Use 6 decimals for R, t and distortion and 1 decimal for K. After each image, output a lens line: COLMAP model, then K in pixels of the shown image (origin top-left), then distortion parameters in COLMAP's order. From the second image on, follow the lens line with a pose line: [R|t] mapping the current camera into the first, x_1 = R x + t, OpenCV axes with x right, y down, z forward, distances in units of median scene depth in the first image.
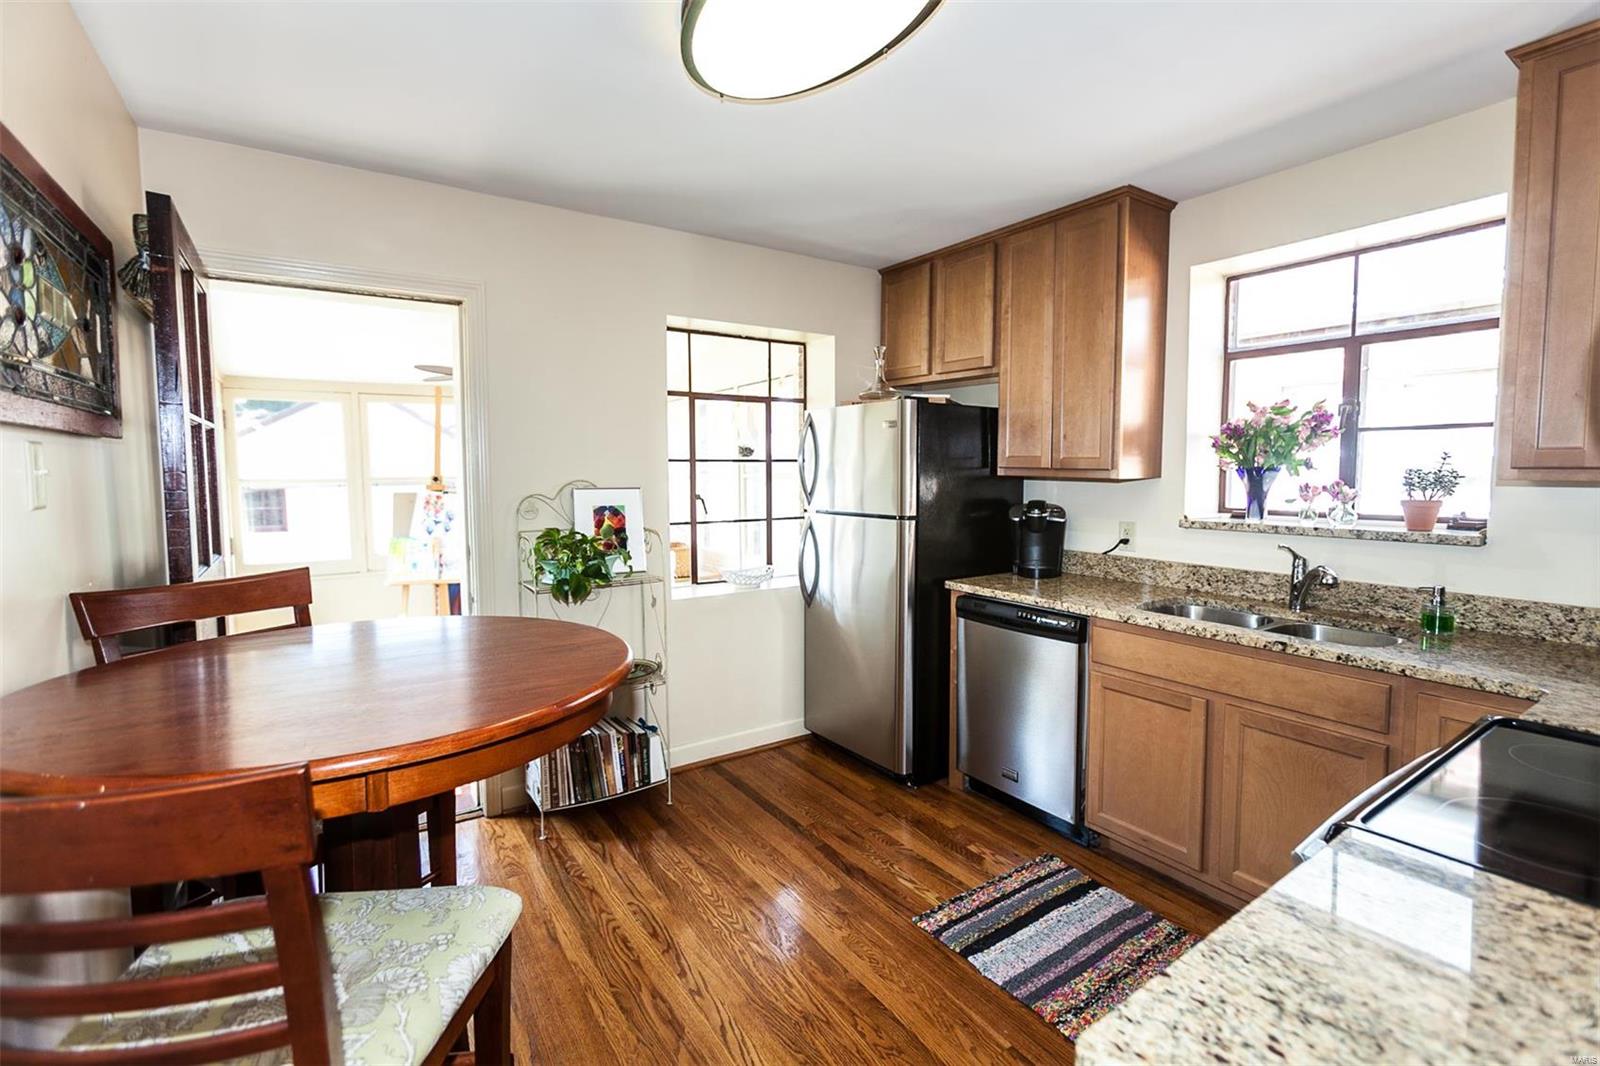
lens RADIAL K [[715.8, 0, 825.6], [0, 715.8, 517.7], [0, 0, 1]] dist [-0.012459, 0.002564]
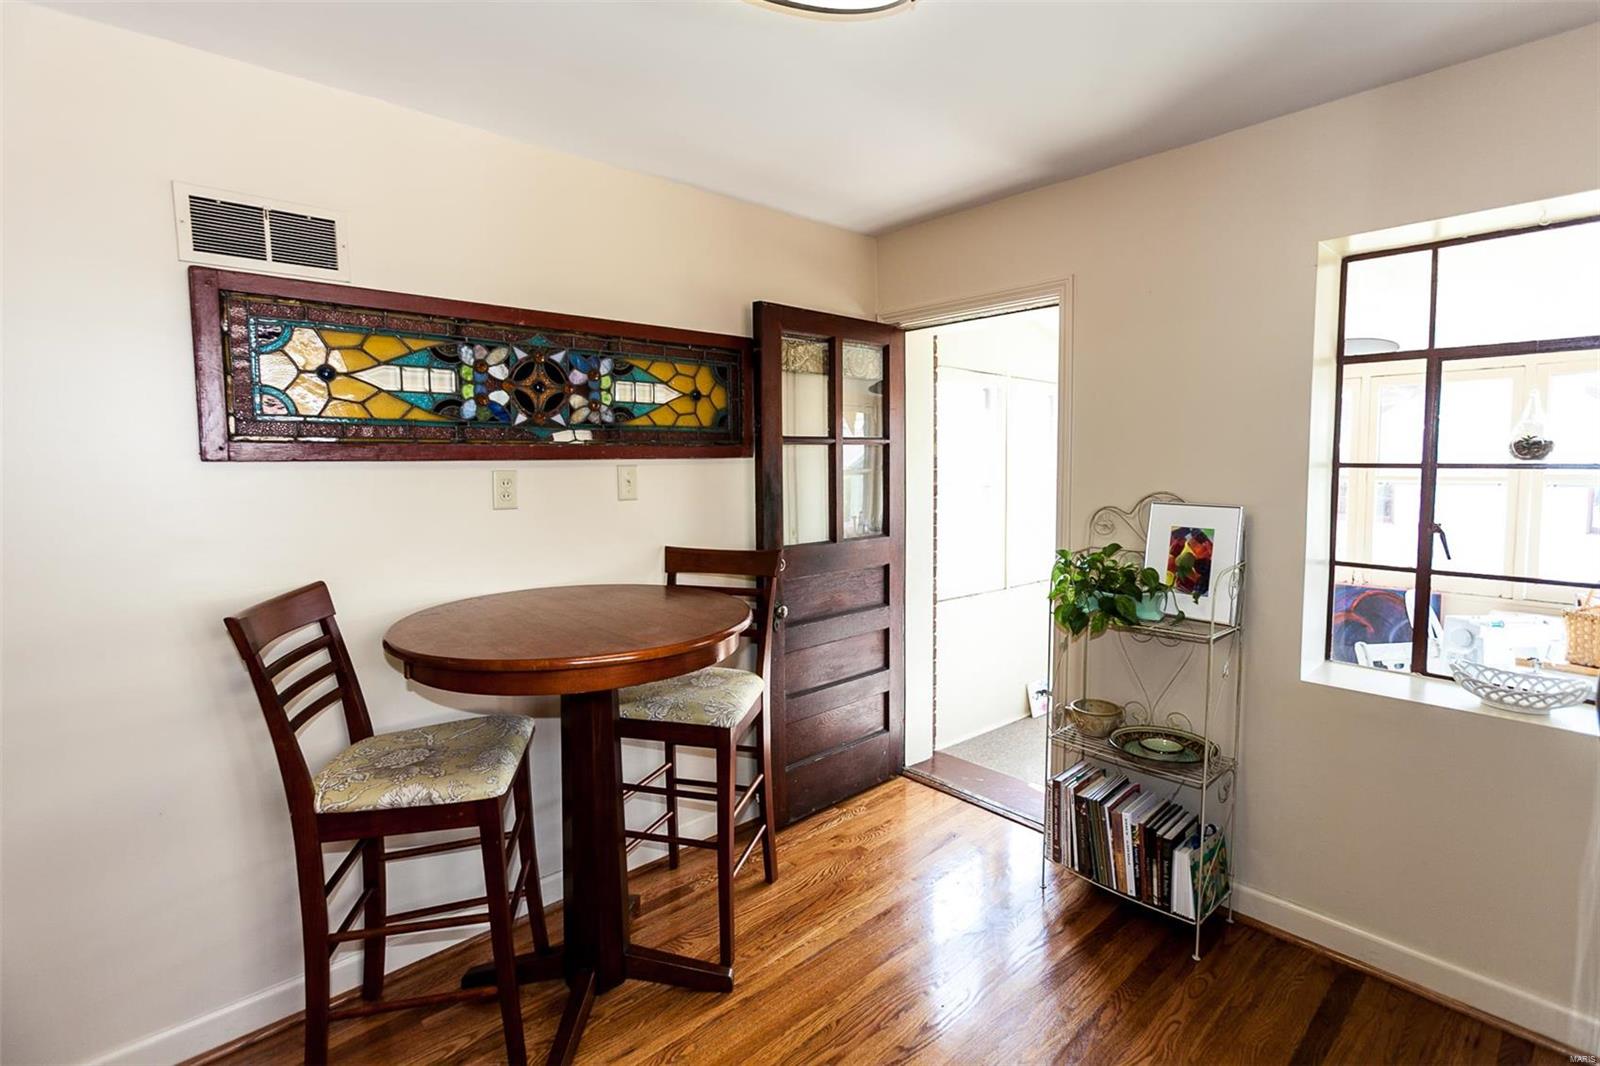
lens RADIAL K [[715.8, 0, 809.6], [0, 715.8, 515.9], [0, 0, 1]] dist [-0.012459, 0.002564]
pose [[0.160755, 0.077648, -0.983935, 0.377171], [-0.067131, 0.995452, 0.067589, -0.054214], [0.984709, 0.055187, 0.165236, 0.490927]]
